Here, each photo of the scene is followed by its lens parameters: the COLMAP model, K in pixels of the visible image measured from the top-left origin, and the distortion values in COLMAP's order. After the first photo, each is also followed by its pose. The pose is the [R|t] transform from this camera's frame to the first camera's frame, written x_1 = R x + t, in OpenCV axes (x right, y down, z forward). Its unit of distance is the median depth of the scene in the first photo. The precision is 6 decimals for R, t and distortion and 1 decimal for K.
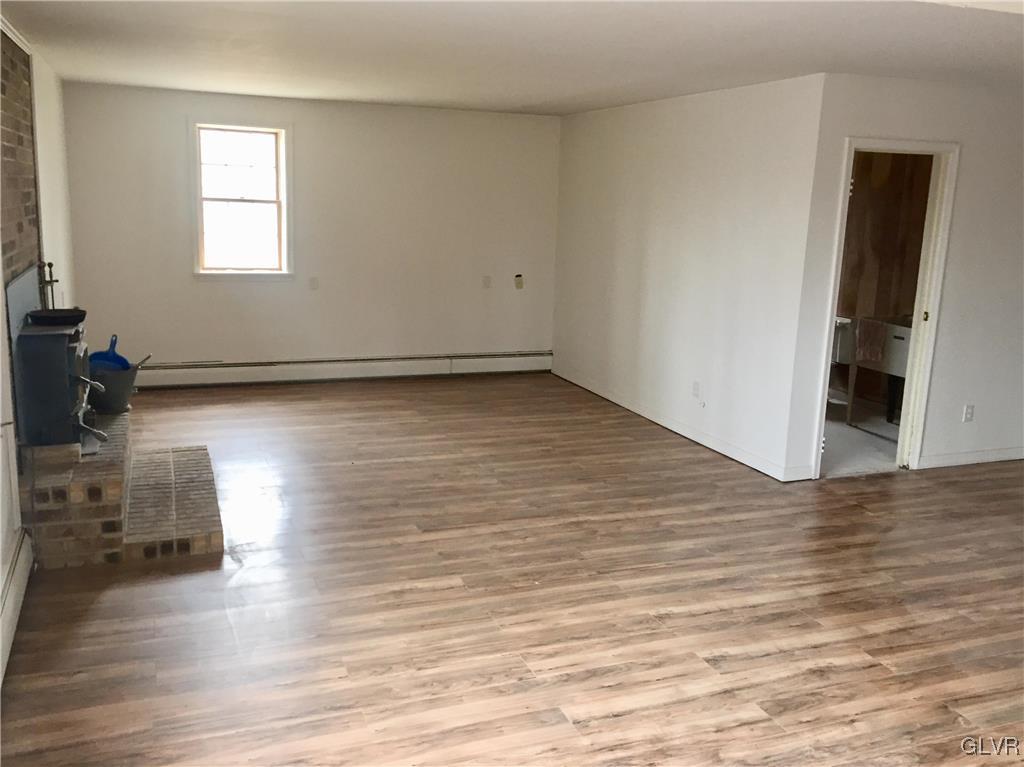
lens RADIAL K [[930.3, 0, 519.8], [0, 930.3, 385.0], [0, 0, 1]] dist [0.033798, 0.000000]
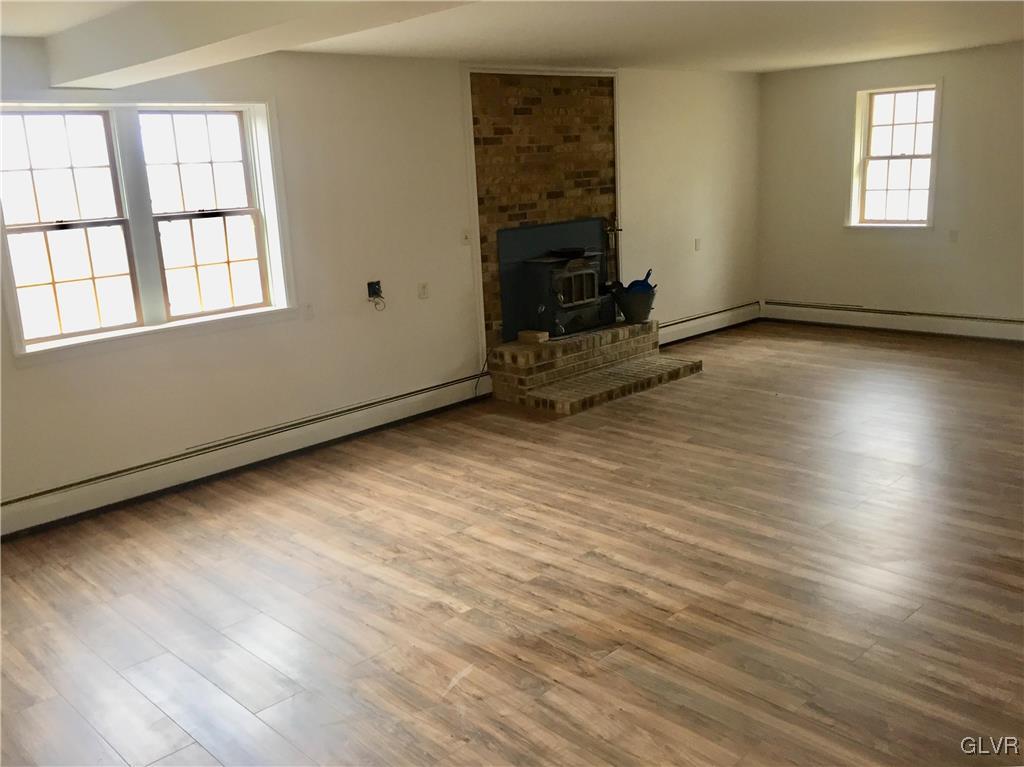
lens RADIAL K [[930.3, 0, 515.5], [0, 930.3, 384.0], [0, 0, 1]] dist [0.033798, 0.000000]
pose [[0.378091, 0.165299, -0.910892, 1.031866], [-0.122538, 0.984209, 0.127741, -0.049030], [0.917623, 0.063321, 0.392376, 0.366354]]
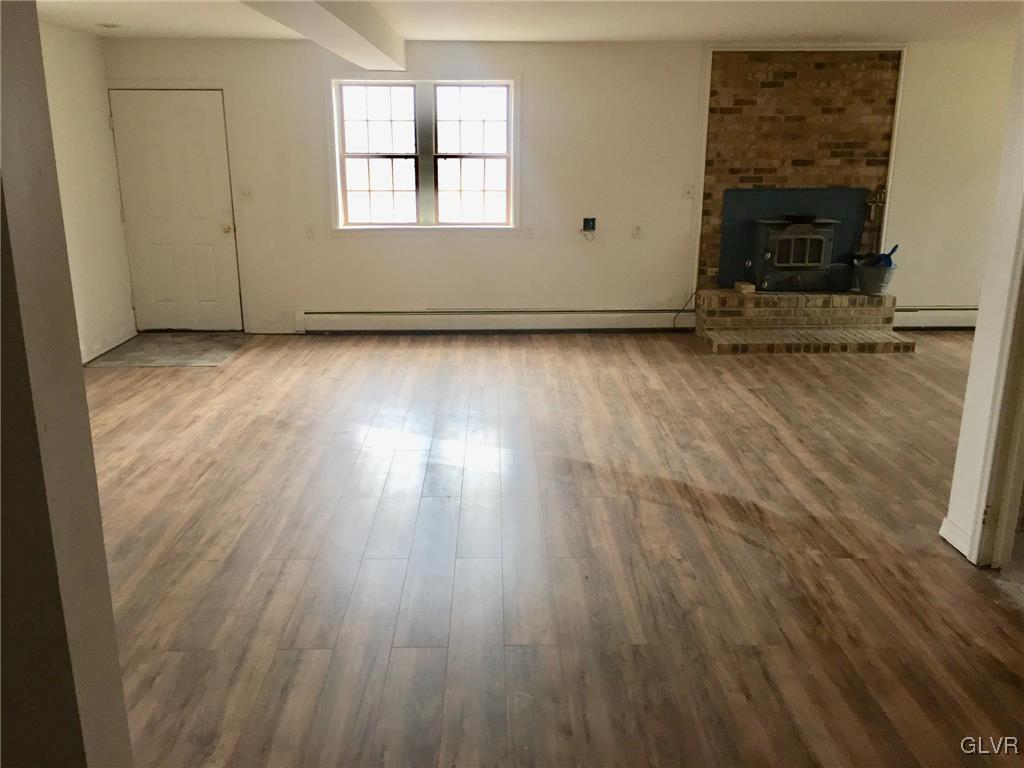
lens RADIAL K [[930.3, 0, 505.5], [0, 930.3, 381.5], [0, 0, 1]] dist [0.033798, 0.000000]
pose [[-0.362112, 0.210758, -0.907996, 1.437802], [-0.198300, 0.934388, 0.295967, -0.210400], [0.910797, 0.287229, -0.296559, 1.232542]]
